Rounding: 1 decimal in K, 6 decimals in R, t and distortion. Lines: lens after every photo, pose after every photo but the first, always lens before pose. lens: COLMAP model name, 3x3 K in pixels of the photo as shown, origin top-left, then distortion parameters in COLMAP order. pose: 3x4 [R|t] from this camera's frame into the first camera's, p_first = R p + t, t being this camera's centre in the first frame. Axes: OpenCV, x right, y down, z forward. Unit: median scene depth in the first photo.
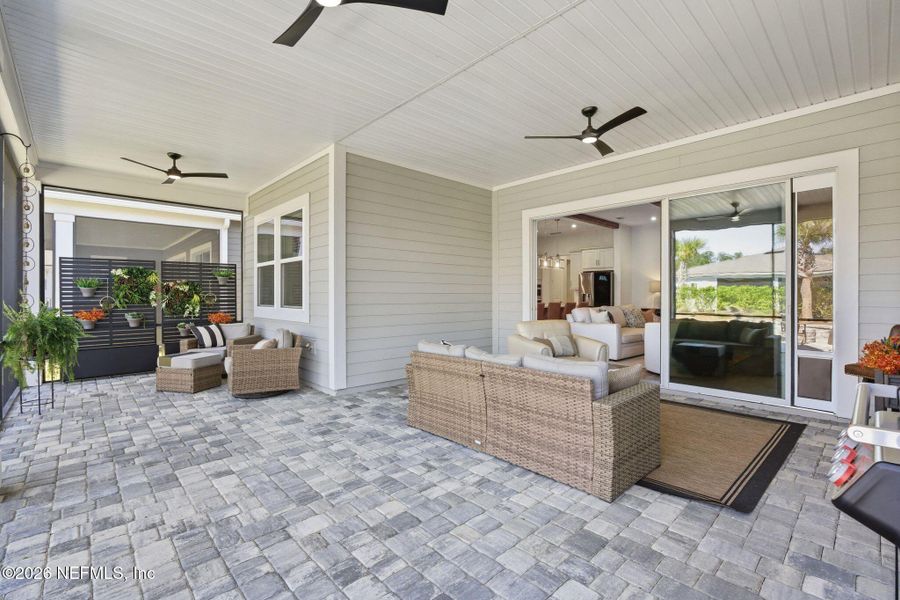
lens RADIAL K [[409.2, 0, 449.6], [0, 409.2, 295.0], [0, 0, 1]] dist [-0.008367, 0.003328]
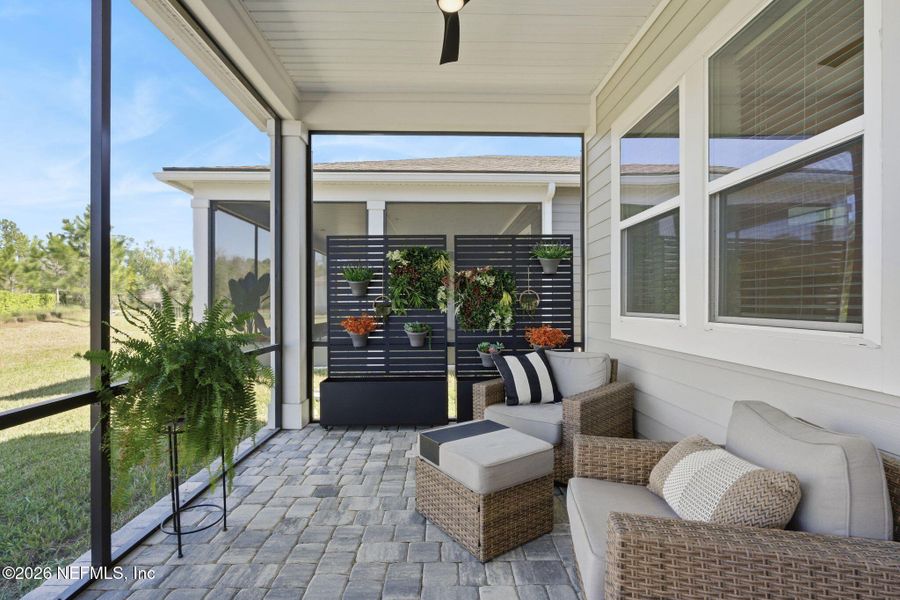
lens RADIAL K [[409.2, 0, 447.8], [0, 409.2, 303.9], [0, 0, 1]] dist [-0.008367, 0.003328]
pose [[0.745289, 0.000379, -0.666742, -0.325186], [0.000951, 0.999998, 0.001631, 0.014179], [0.666741, -0.001850, 0.745287, 0.558605]]
